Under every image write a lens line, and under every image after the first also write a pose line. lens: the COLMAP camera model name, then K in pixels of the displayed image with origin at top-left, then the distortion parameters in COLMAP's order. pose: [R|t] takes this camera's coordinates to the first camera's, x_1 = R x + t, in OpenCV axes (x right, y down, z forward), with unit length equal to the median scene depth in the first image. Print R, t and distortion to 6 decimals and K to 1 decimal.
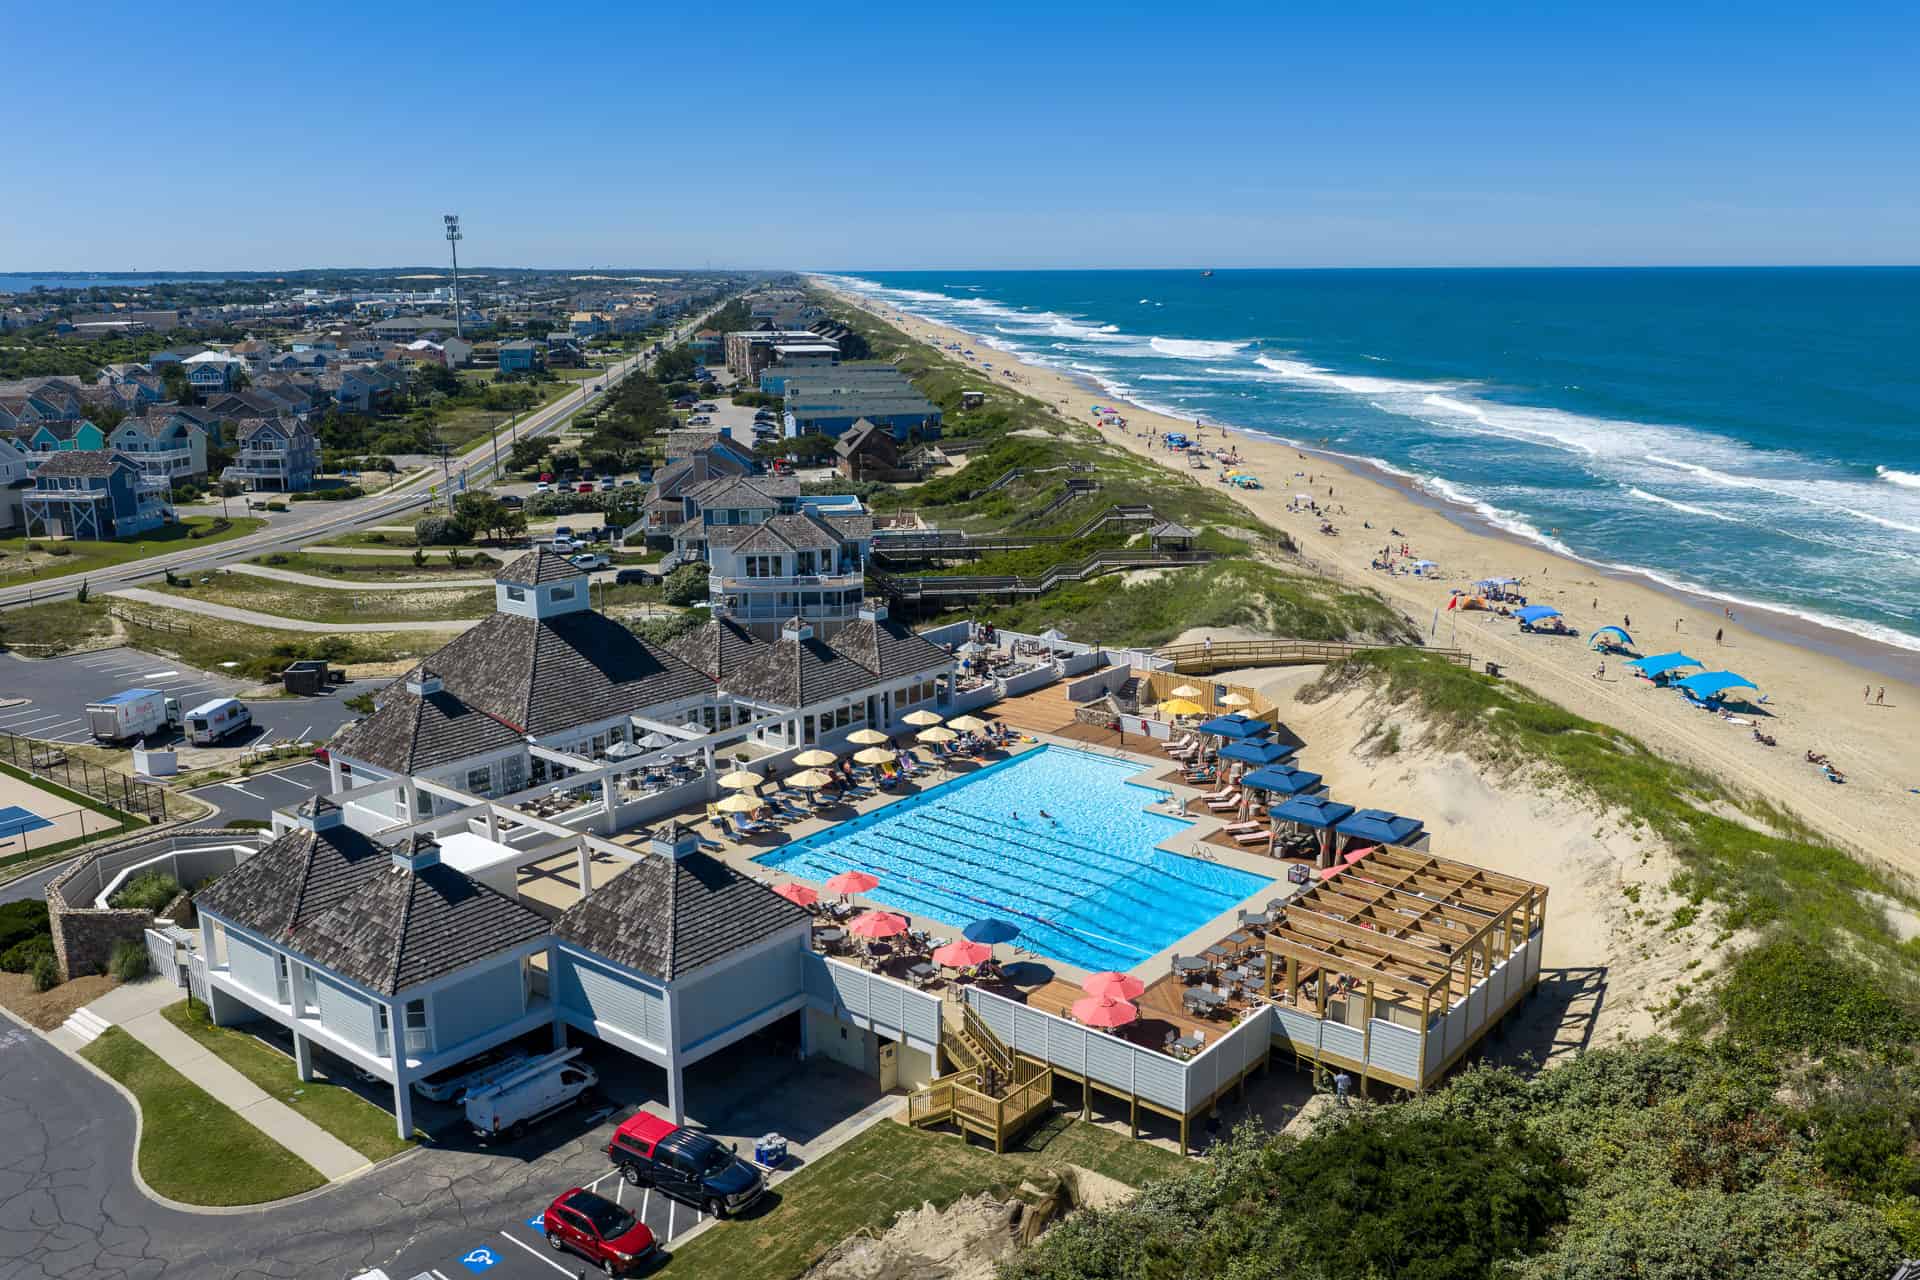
lens RADIAL K [[1598.6, 0, 958.1], [0, 1598.6, 632.6], [0, 0, 1]] dist [0.022587, -0.043960]
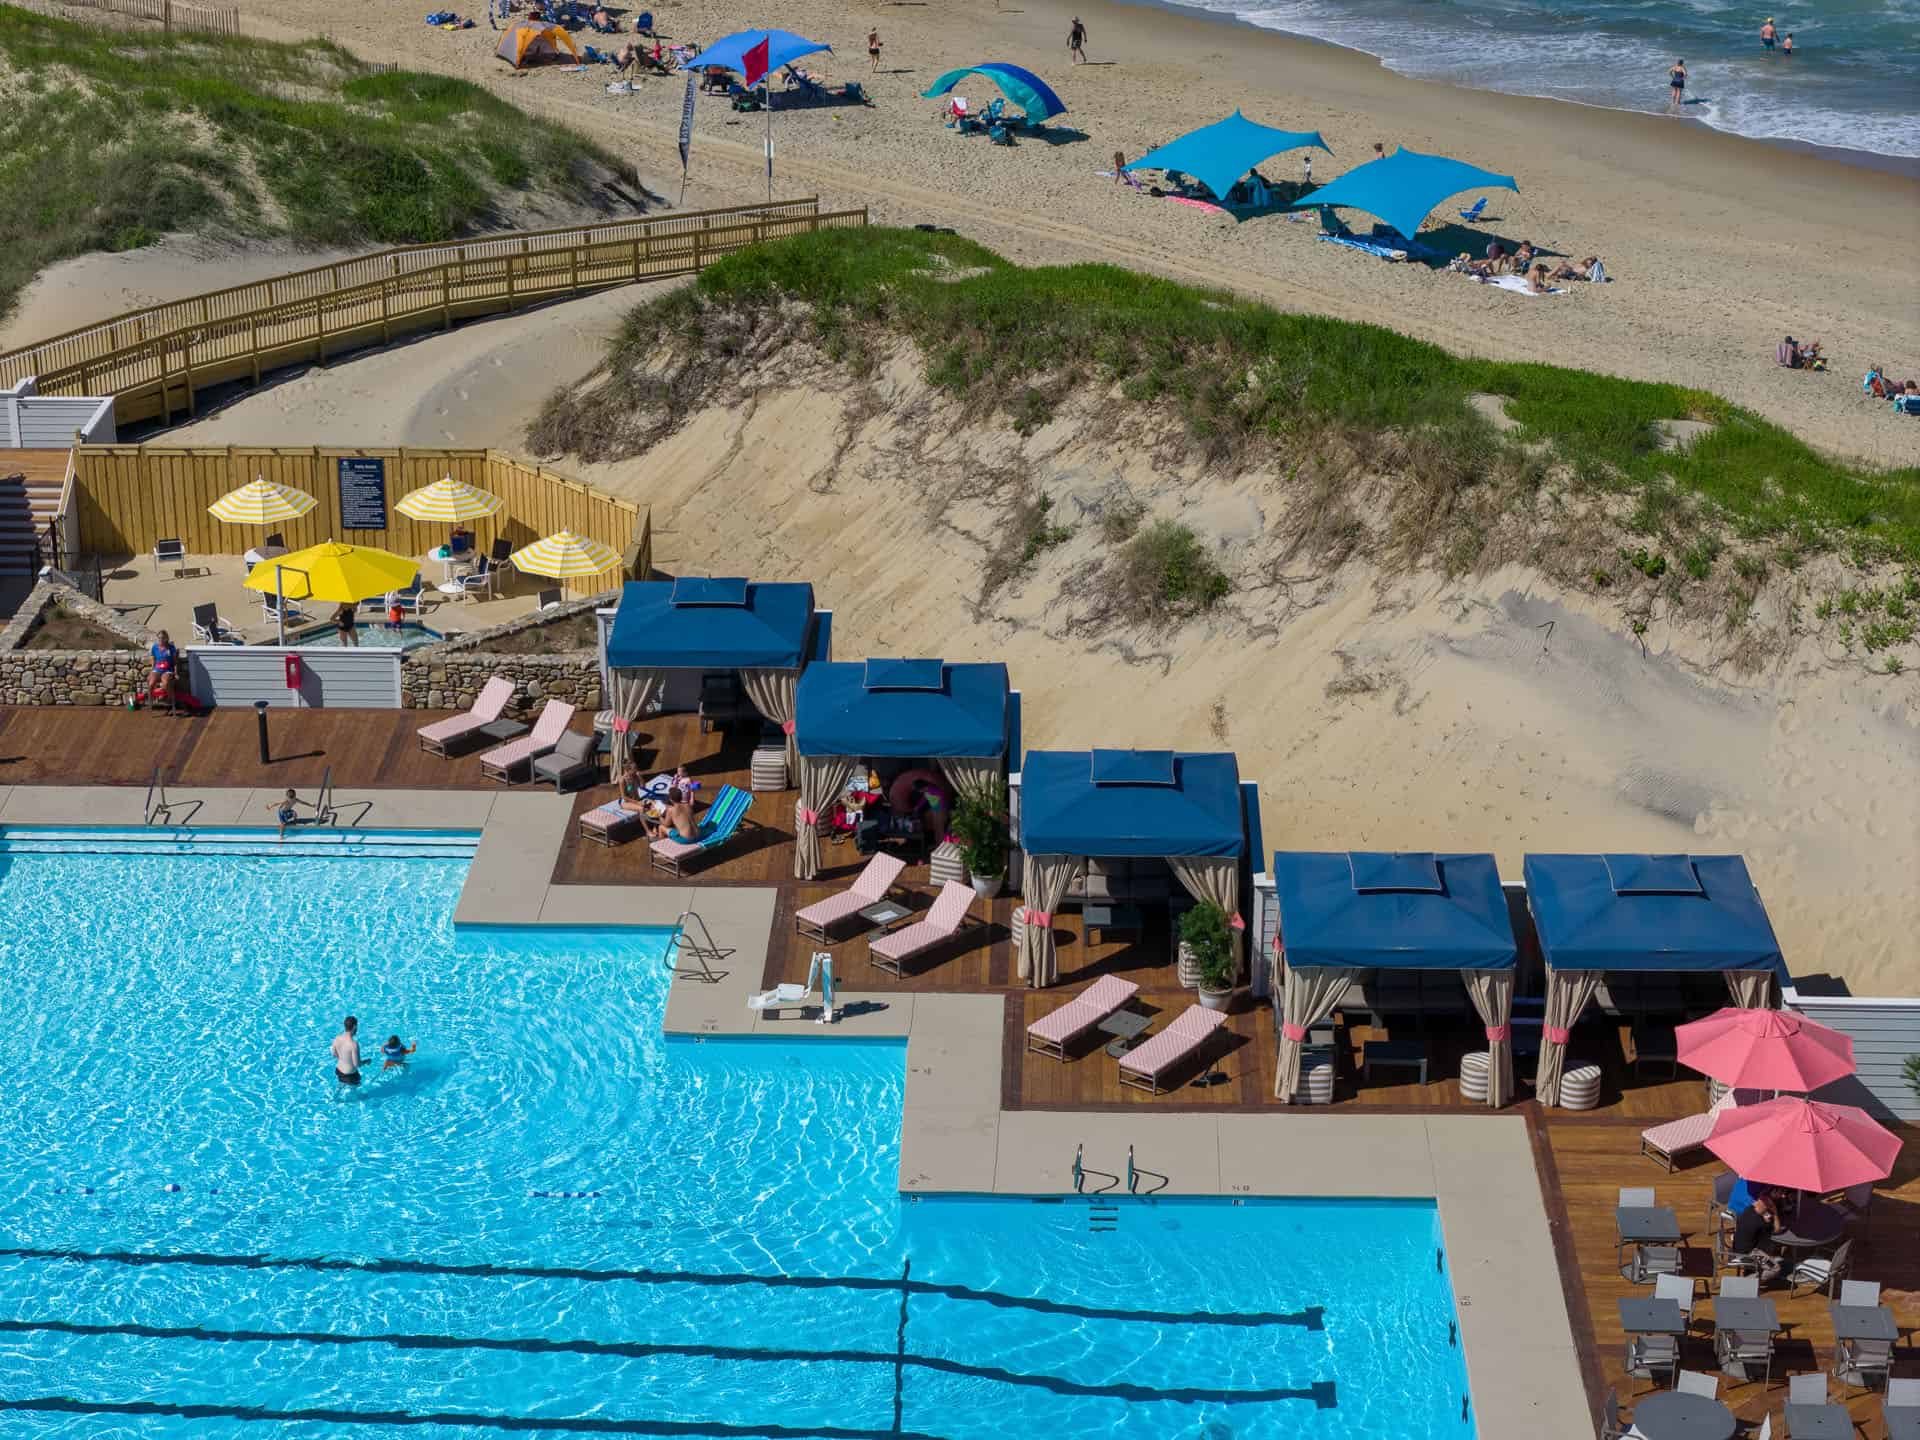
lens RADIAL K [[3881.5, 0, 960.0], [0, 3881.5, 720.0], [0, 0, 1]] dist [-0.242773, 1.315252]
pose [[0.793775, -0.225933, 0.564691, -0.180962], [0.131117, 0.970180, 0.203861, -0.057594], [-0.593911, -0.087779, 0.799728, 0.443148]]
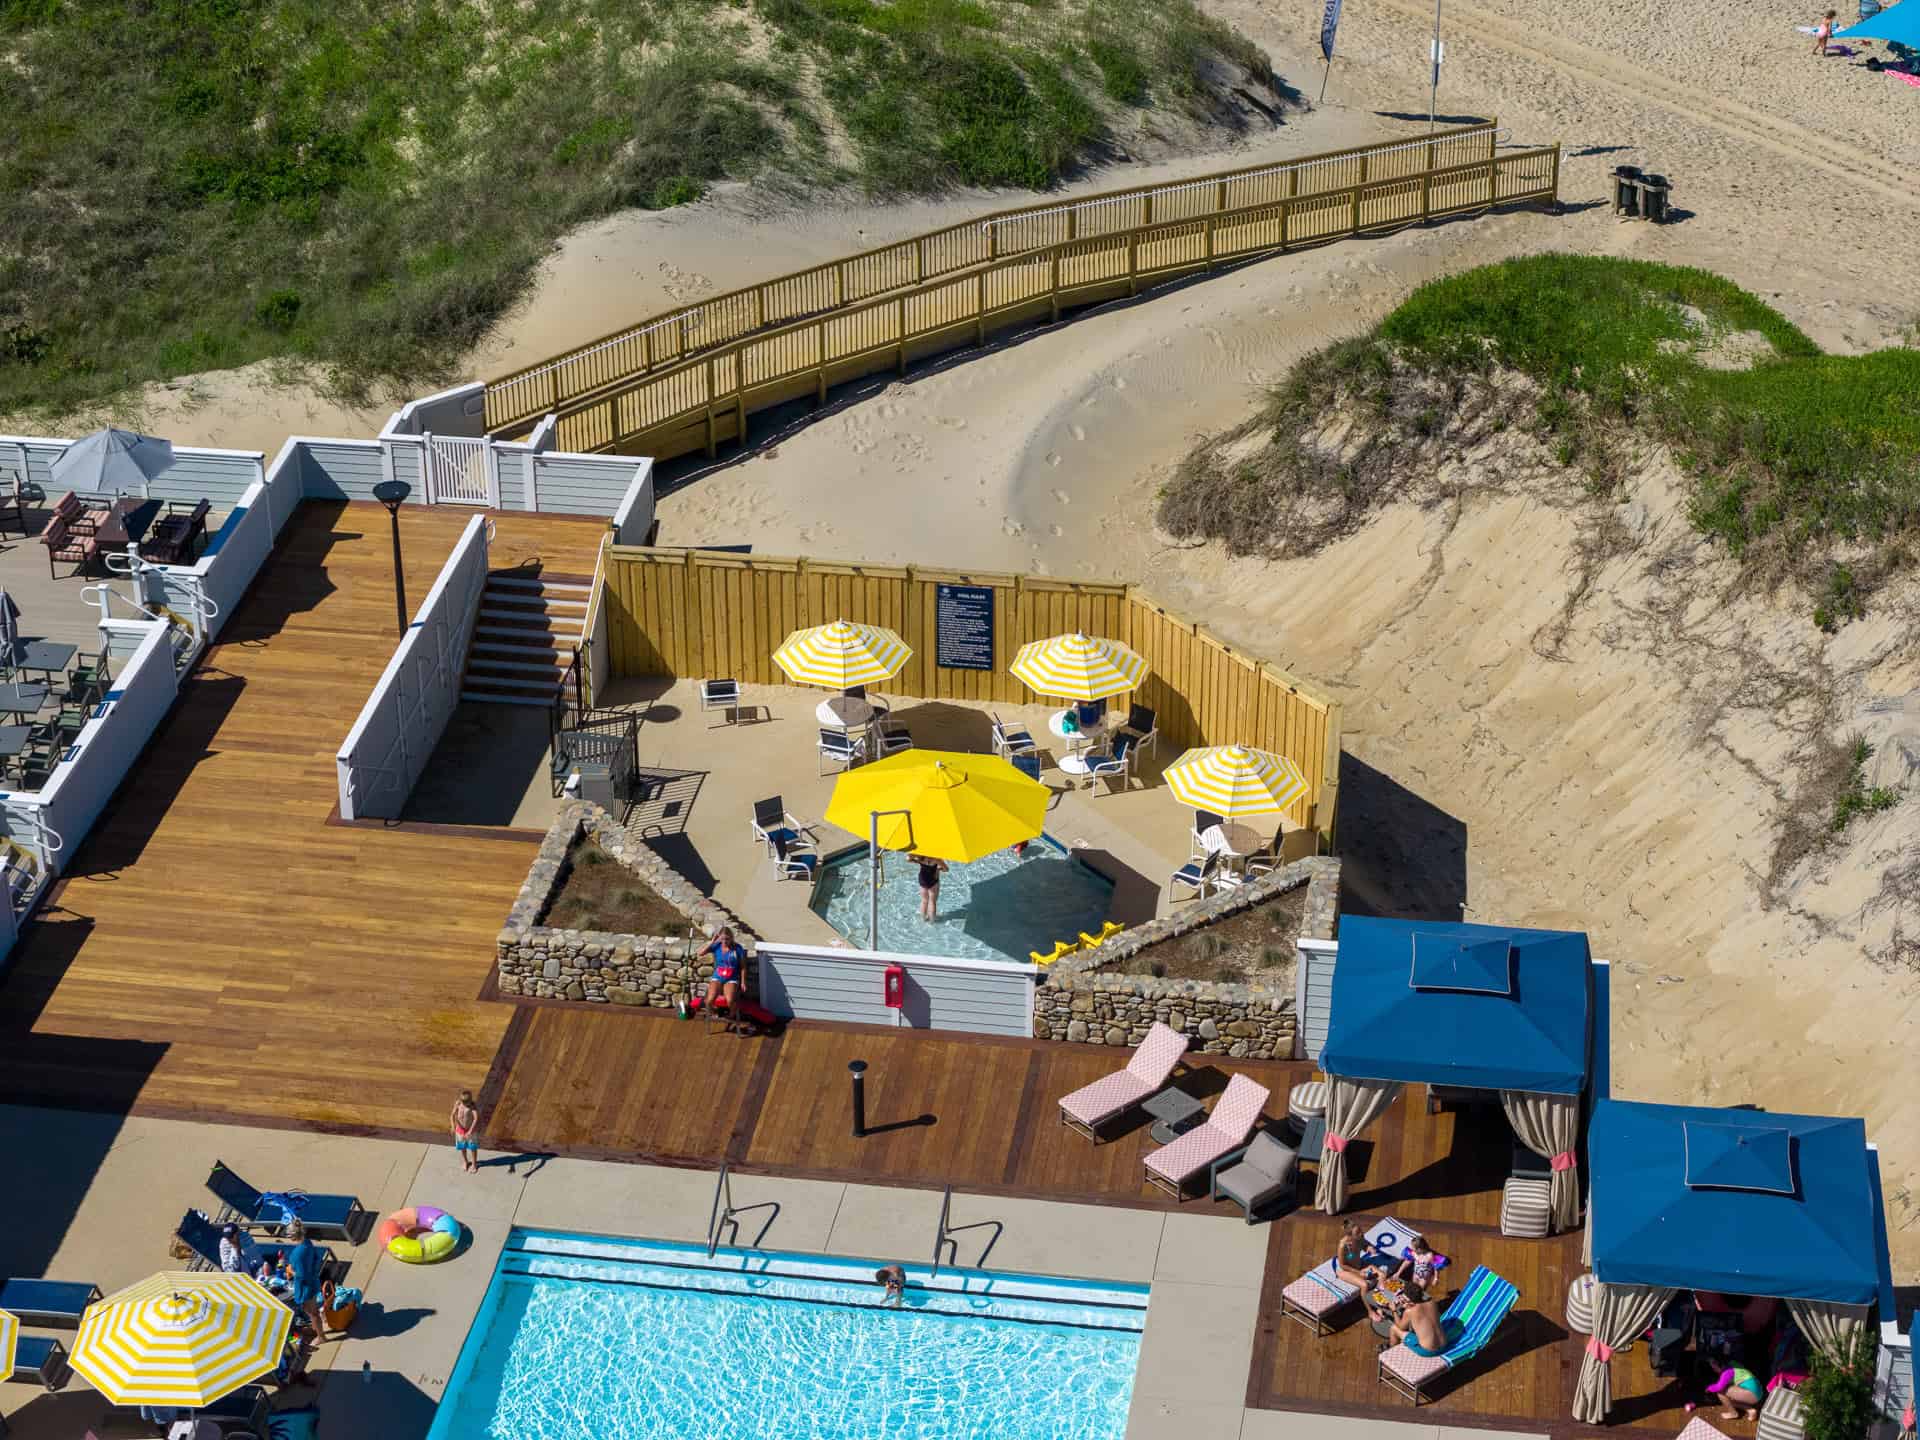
lens RADIAL K [[3881.5, 0, 960.0], [0, 3881.5, 720.0], [0, 0, 1]] dist [-0.242773, 1.315252]
pose [[0.862678, -0.249700, 0.439815, -0.098772], [0.109961, 0.941423, 0.318798, -0.147204], [-0.493656, -0.226657, 0.839601, 0.629046]]
